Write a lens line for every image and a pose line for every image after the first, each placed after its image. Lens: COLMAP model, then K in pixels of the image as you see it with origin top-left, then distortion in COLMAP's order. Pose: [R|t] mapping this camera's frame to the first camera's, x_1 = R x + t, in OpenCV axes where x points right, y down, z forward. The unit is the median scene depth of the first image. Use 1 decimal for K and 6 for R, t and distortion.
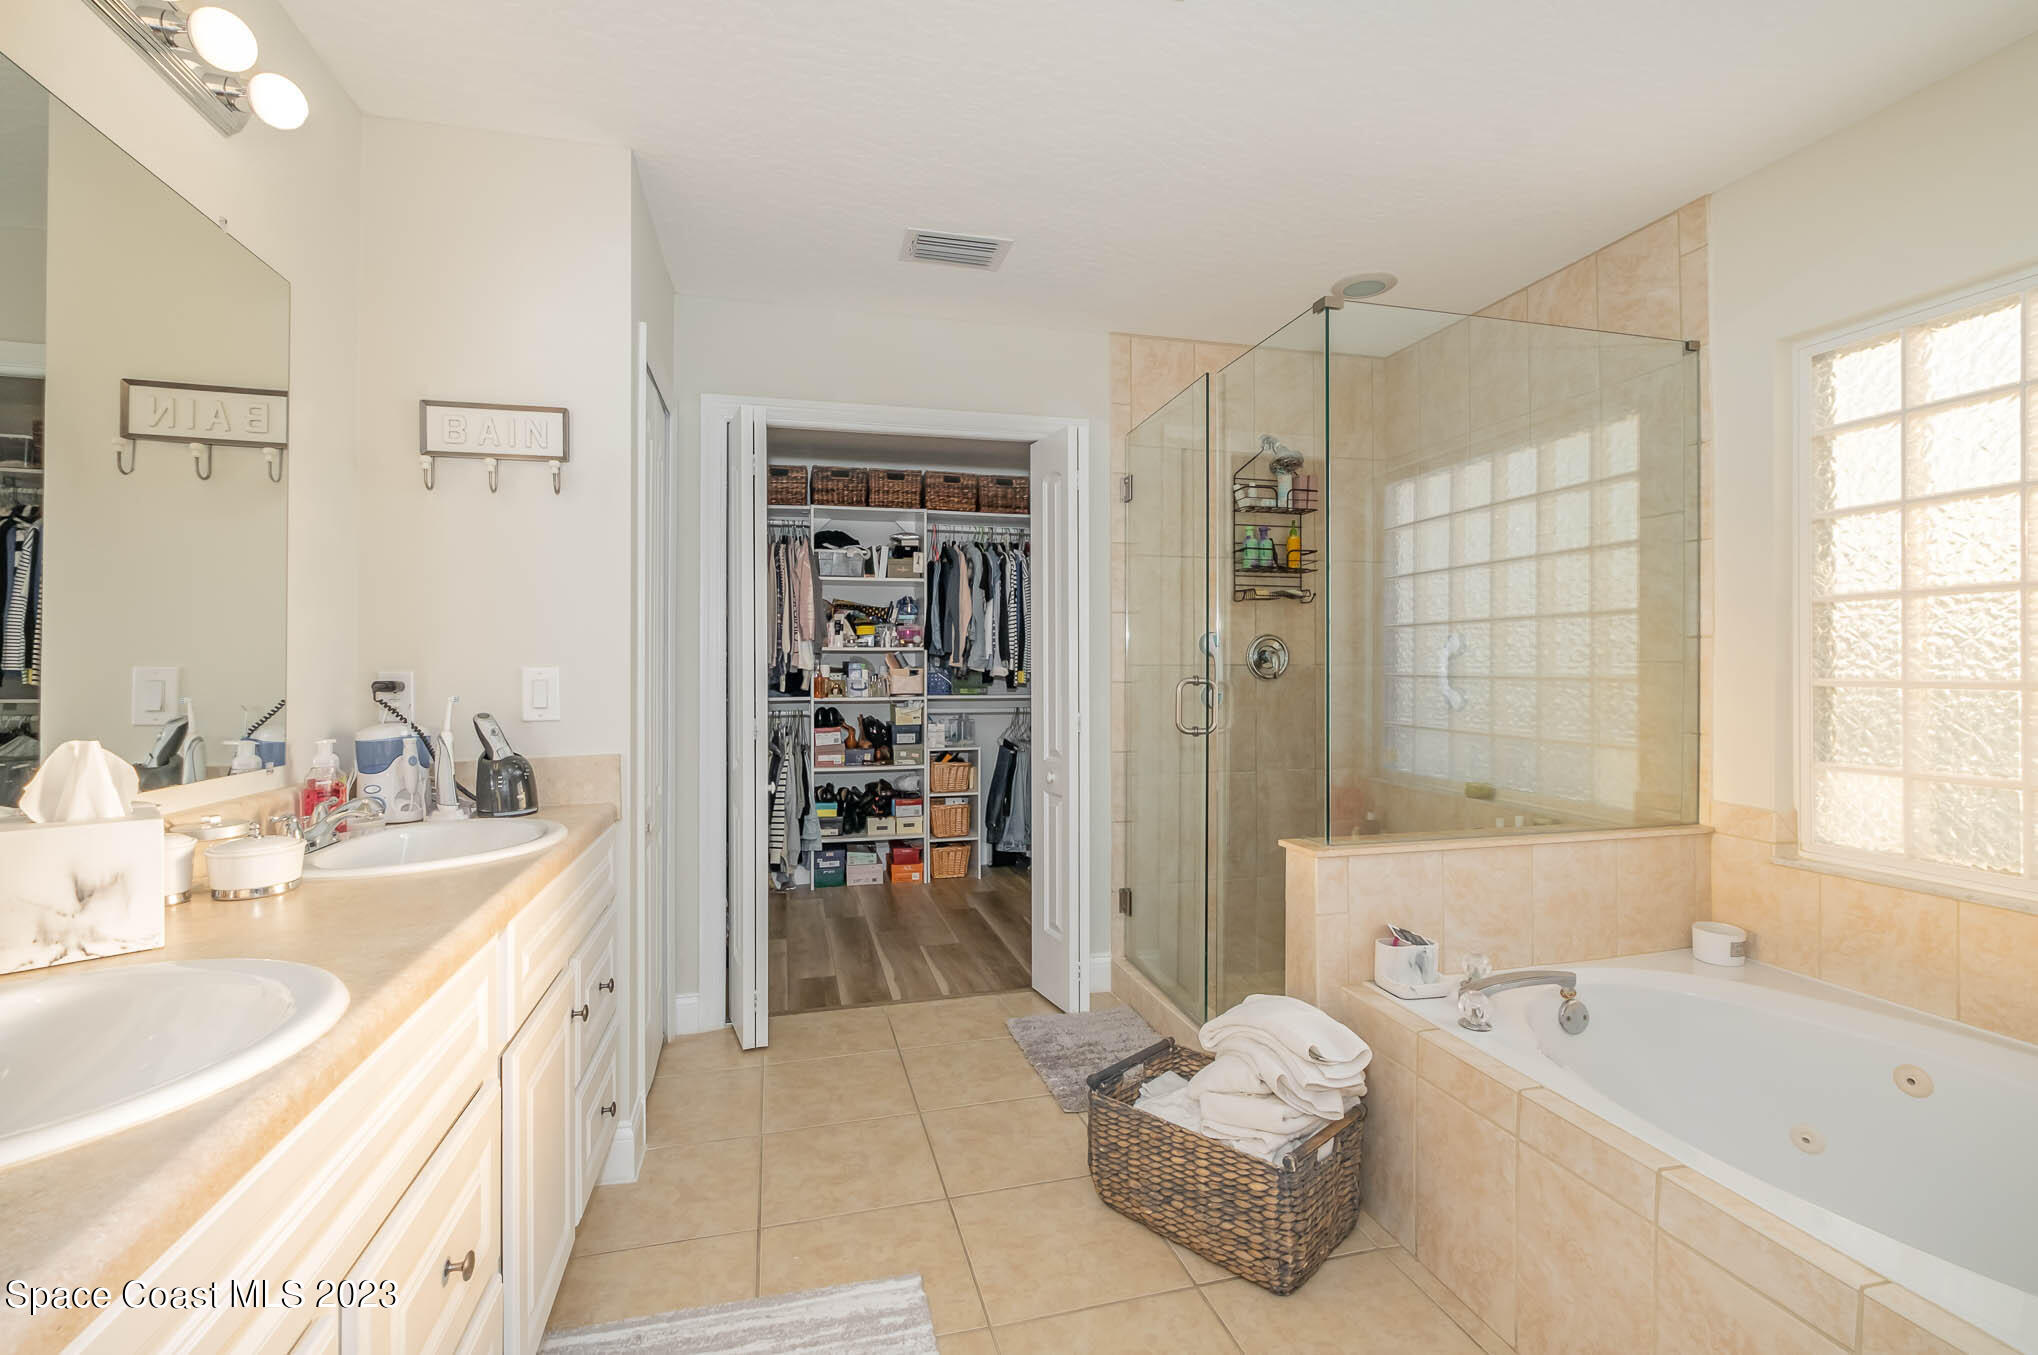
lens RADIAL K [[900.6, 0, 1021.2], [0, 900.6, 669.6], [0, 0, 1]] dist [-0.002450, -0.000144]
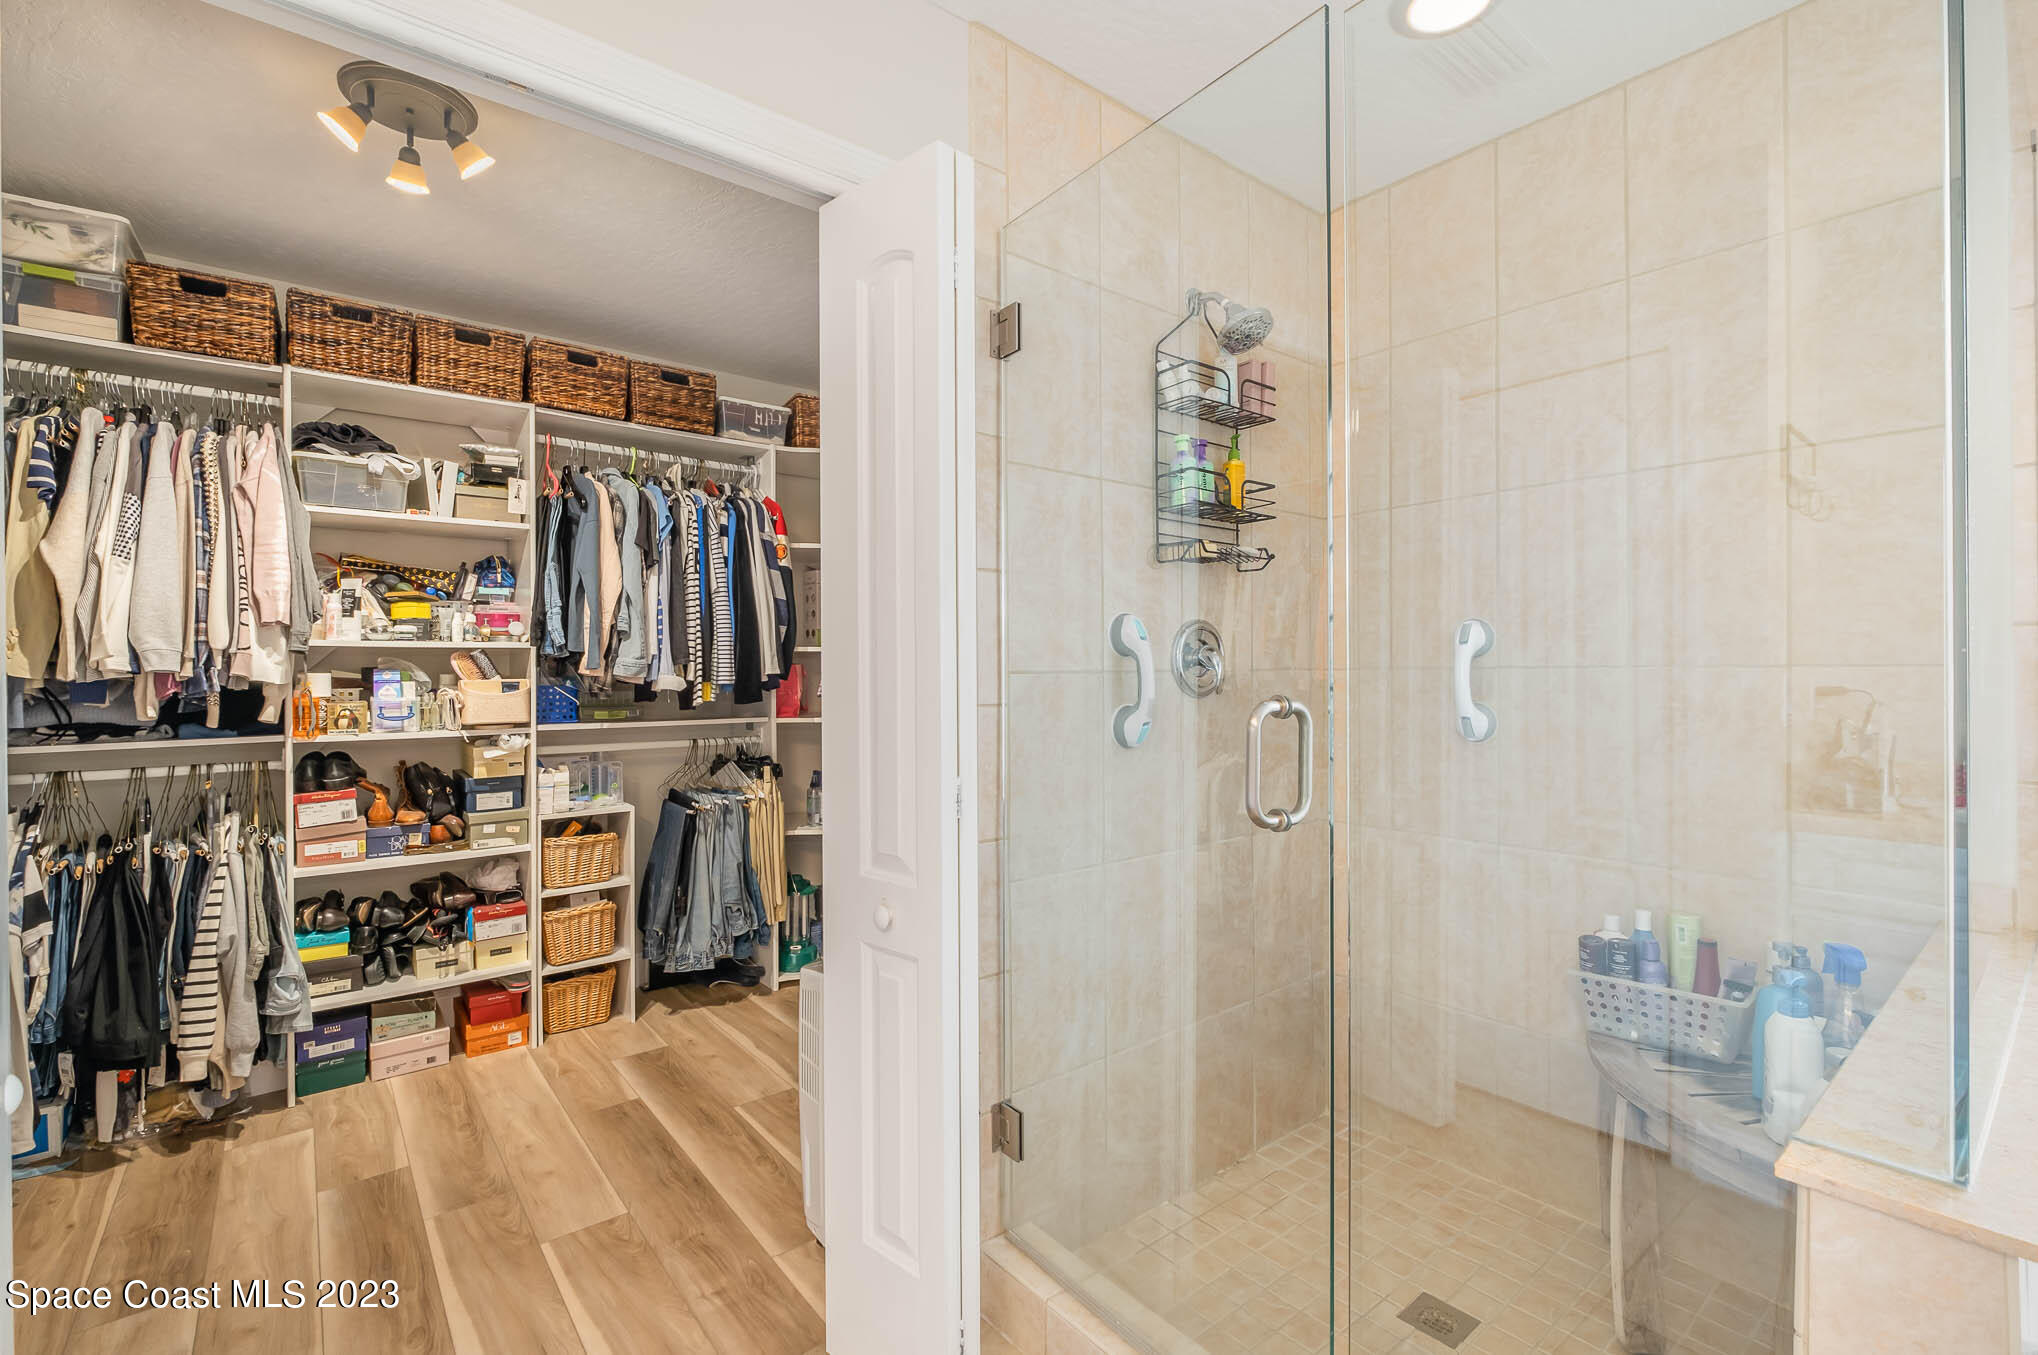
lens RADIAL K [[900.6, 0, 1012.2], [0, 900.6, 674.7], [0, 0, 1]] dist [-0.002450, -0.000144]
pose [[0.914658, -0.003386, 0.404215, -0.058694], [0.004500, 0.999988, -0.001805, -0.001722], [-0.404204, 0.003470, 0.914662, 0.349308]]
